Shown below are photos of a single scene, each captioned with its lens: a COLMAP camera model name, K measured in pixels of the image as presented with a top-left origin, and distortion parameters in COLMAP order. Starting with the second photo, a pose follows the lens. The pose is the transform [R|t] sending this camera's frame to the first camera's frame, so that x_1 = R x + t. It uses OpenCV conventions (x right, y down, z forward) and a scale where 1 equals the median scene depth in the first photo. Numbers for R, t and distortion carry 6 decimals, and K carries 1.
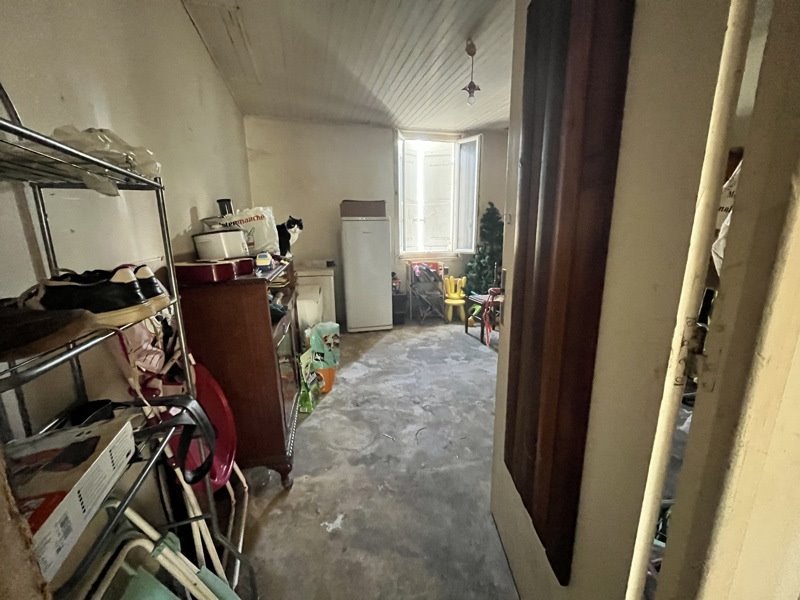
lens RADIAL K [[323.9, 0, 400.0], [0, 323.9, 300.0], [0, 0, 1]] dist [0.000659, -0.000044]
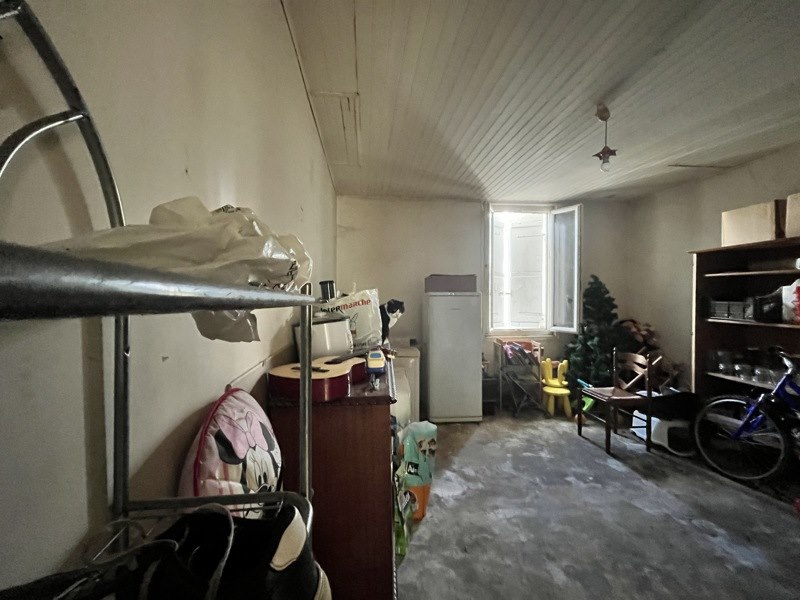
lens RADIAL K [[323.9, 0, 400.0], [0, 323.9, 300.0], [0, 0, 1]] dist [0.000659, -0.000044]
pose [[0.984514, 0.012943, -0.174827, -0.100149], [-0.047389, 0.979791, -0.194329, -0.050925], [0.168779, 0.199604, 0.965232, 0.099038]]
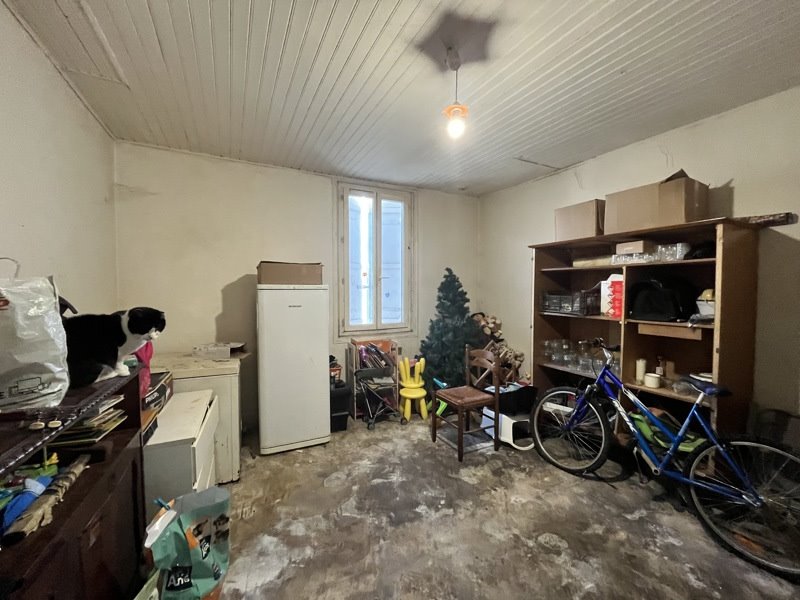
lens RADIAL K [[323.9, 0, 400.0], [0, 323.9, 300.0], [0, 0, 1]] dist [0.000659, -0.000044]
pose [[0.979352, 0.005043, 0.202098, -0.019998], [0.031463, 0.983705, -0.177017, -0.090778], [-0.199697, 0.179721, 0.963235, 0.273994]]
